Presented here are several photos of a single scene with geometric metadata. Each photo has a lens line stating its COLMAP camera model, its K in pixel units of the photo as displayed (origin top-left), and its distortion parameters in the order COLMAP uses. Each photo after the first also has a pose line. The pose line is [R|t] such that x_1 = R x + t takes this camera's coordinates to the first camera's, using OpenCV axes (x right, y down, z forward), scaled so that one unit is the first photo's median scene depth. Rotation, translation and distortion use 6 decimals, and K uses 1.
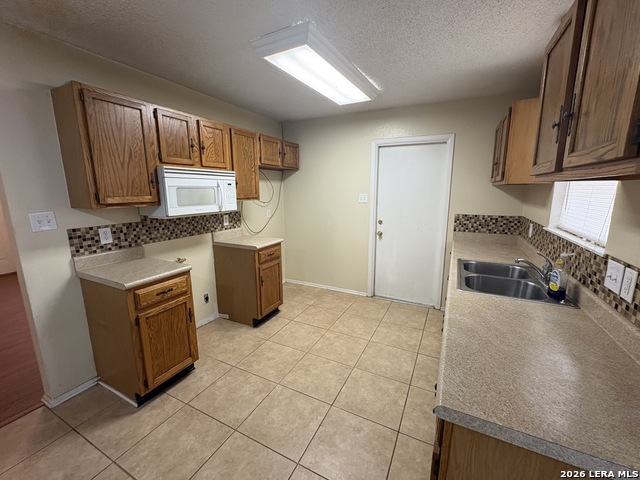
lens RADIAL K [[270.2, 0, 319.0], [0, 270.2, 239.1], [0, 0, 1]] dist [-0.000989, 0.000483]
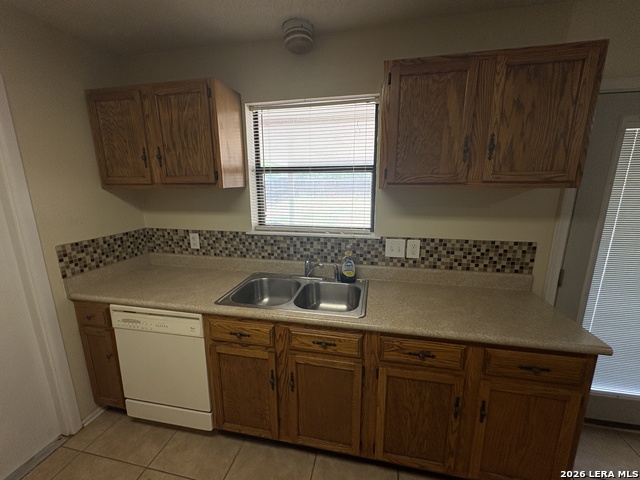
lens RADIAL K [[270.2, 0, 319.7], [0, 270.2, 239.4], [0, 0, 1]] dist [-0.000989, 0.000483]
pose [[-0.254911, -0.198237, 0.946426, -0.115807], [0.185404, 0.950580, 0.249044, -0.165747], [-0.949024, 0.238955, -0.205559, 0.751270]]
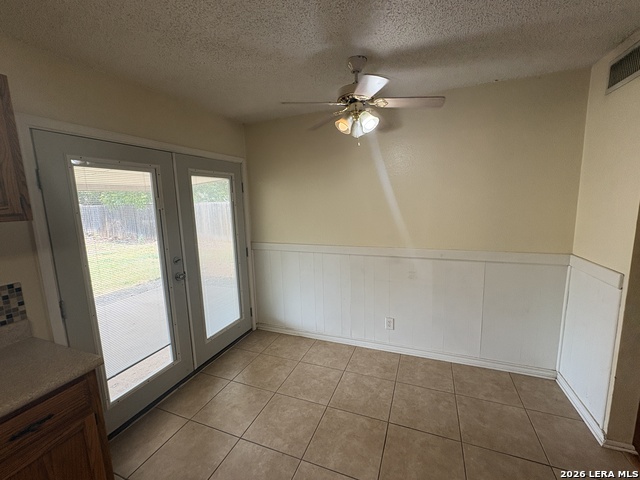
lens RADIAL K [[270.2, 0, 320.6], [0, 270.2, 239.4], [0, 0, 1]] dist [-0.000989, 0.000483]
pose [[-0.995601, 0.047140, -0.080975, -0.218928], [0.018168, 0.944946, 0.326722, -0.160467], [0.091919, 0.323814, -0.941645, 0.691299]]
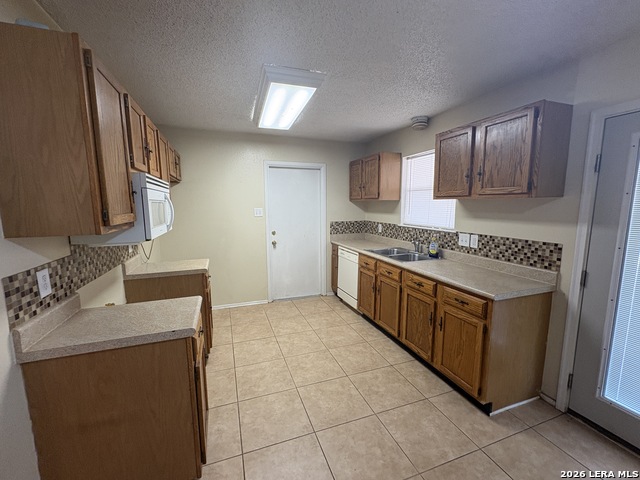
lens RADIAL K [[270.2, 0, 319.6], [0, 270.2, 238.8], [0, 0, 1]] dist [-0.000989, 0.000483]
pose [[0.682070, -0.096335, 0.724913, -0.631898], [0.137874, 0.990448, 0.001897, -0.020527], [-0.718172, 0.098653, 0.688837, 0.125448]]
